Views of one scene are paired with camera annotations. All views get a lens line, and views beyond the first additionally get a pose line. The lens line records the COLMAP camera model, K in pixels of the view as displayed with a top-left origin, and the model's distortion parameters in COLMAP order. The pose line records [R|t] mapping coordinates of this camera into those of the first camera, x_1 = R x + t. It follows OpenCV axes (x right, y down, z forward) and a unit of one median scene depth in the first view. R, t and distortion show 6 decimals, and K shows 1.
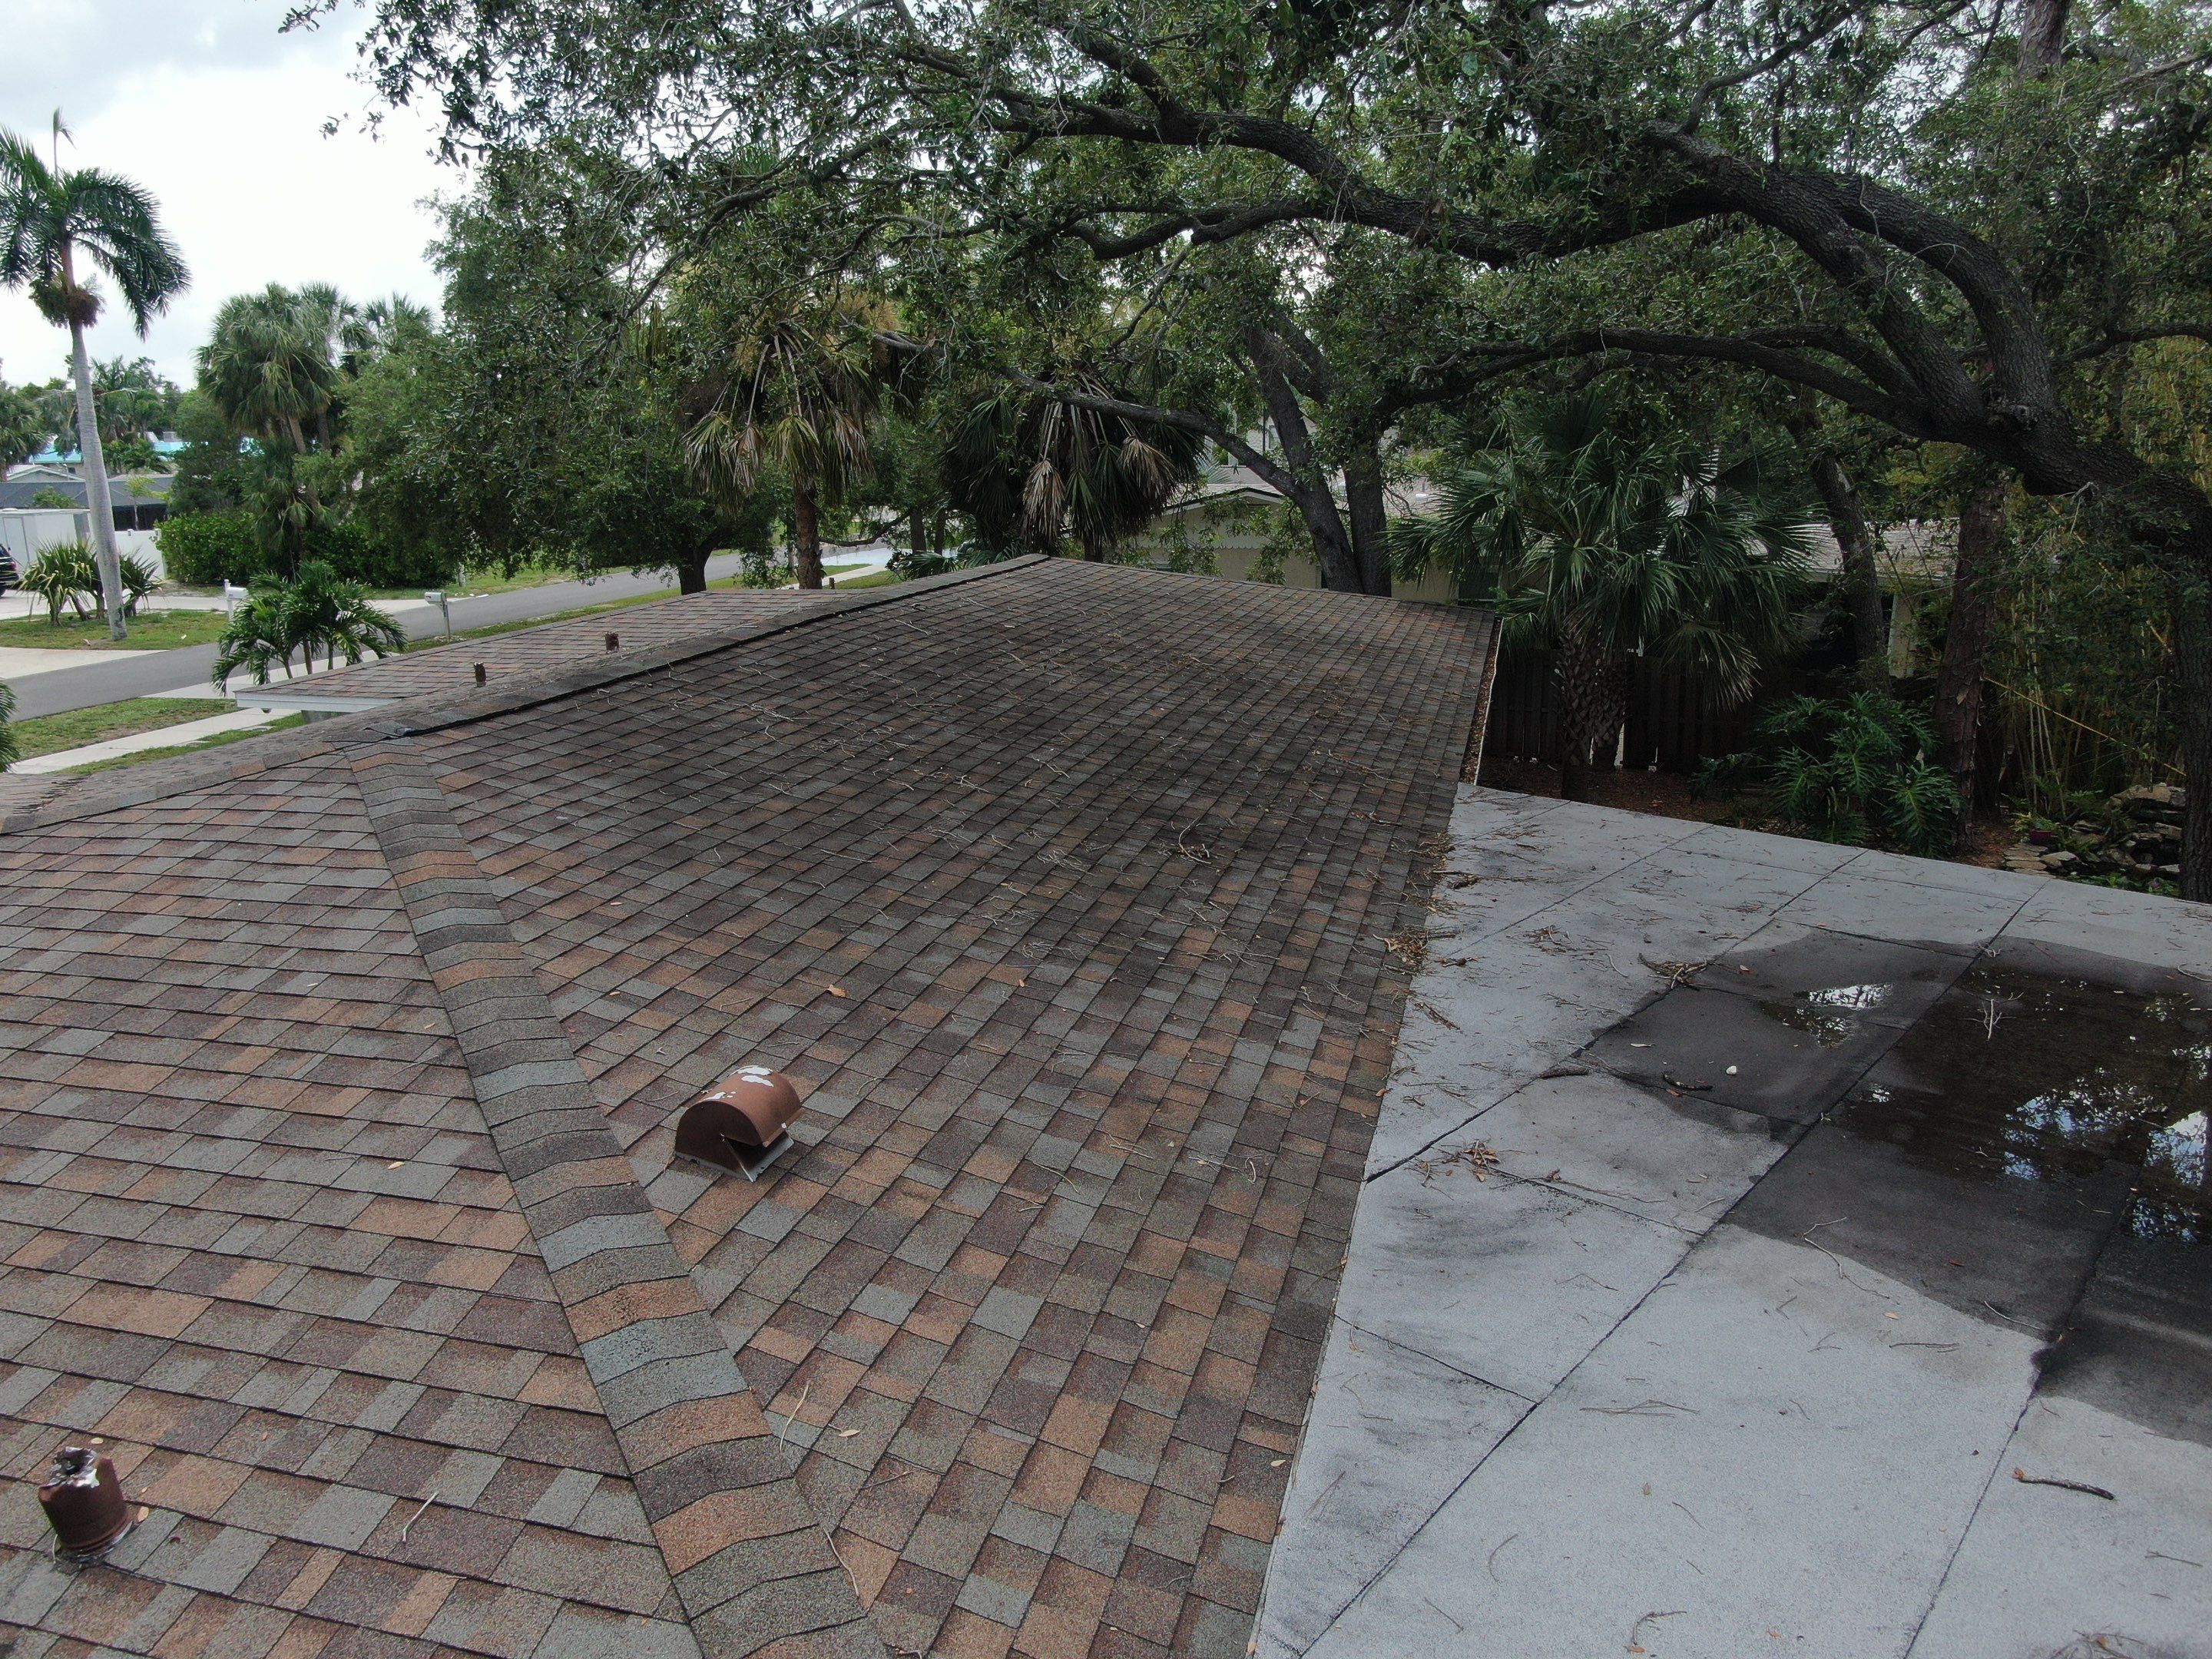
lens RADIAL K [[1552.8, 0, 1120.2], [0, 1552.8, 831.4], [0, 0, 1]] dist [-0.015914, -0.002787]
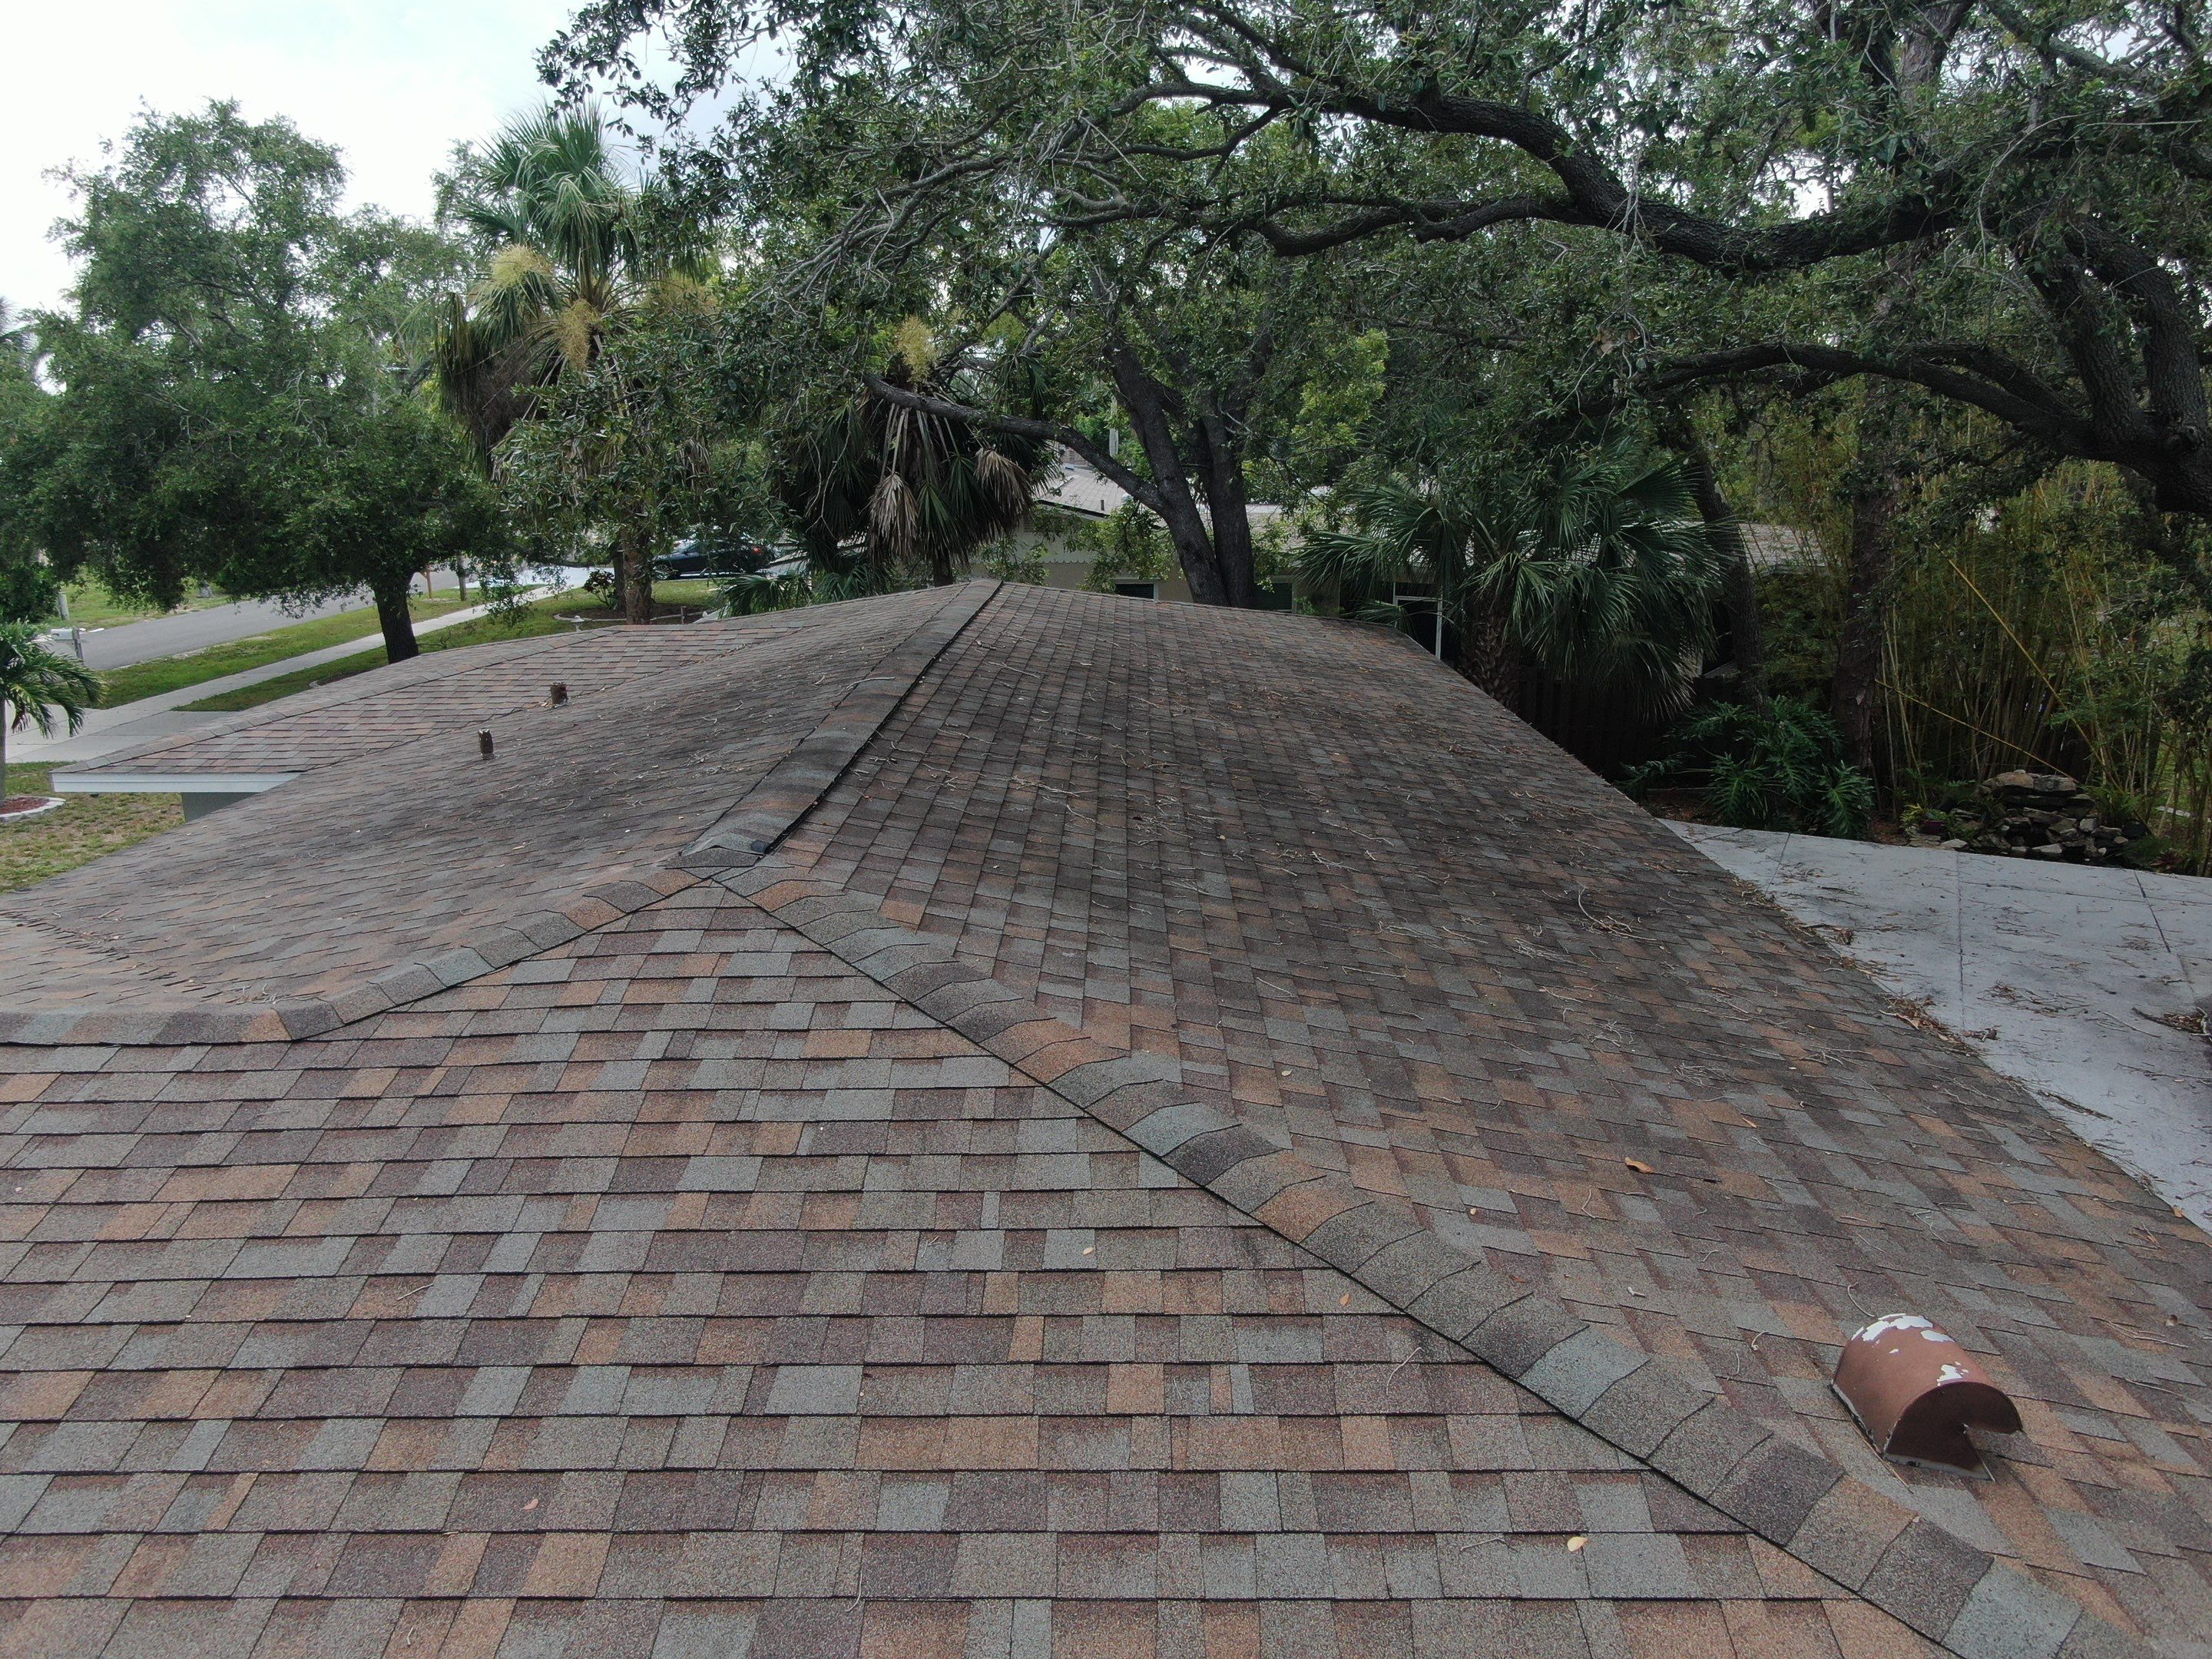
lens RADIAL K [[1552.8, 0, 1098.8], [0, 1552.8, 828.6], [0, 0, 1]] dist [-0.015914, -0.002787]
pose [[0.972021, -0.055360, 0.228278, -0.158527], [0.056864, 0.998382, -0.000010, -0.021536], [-0.227908, 0.012991, 0.973596, 0.074707]]
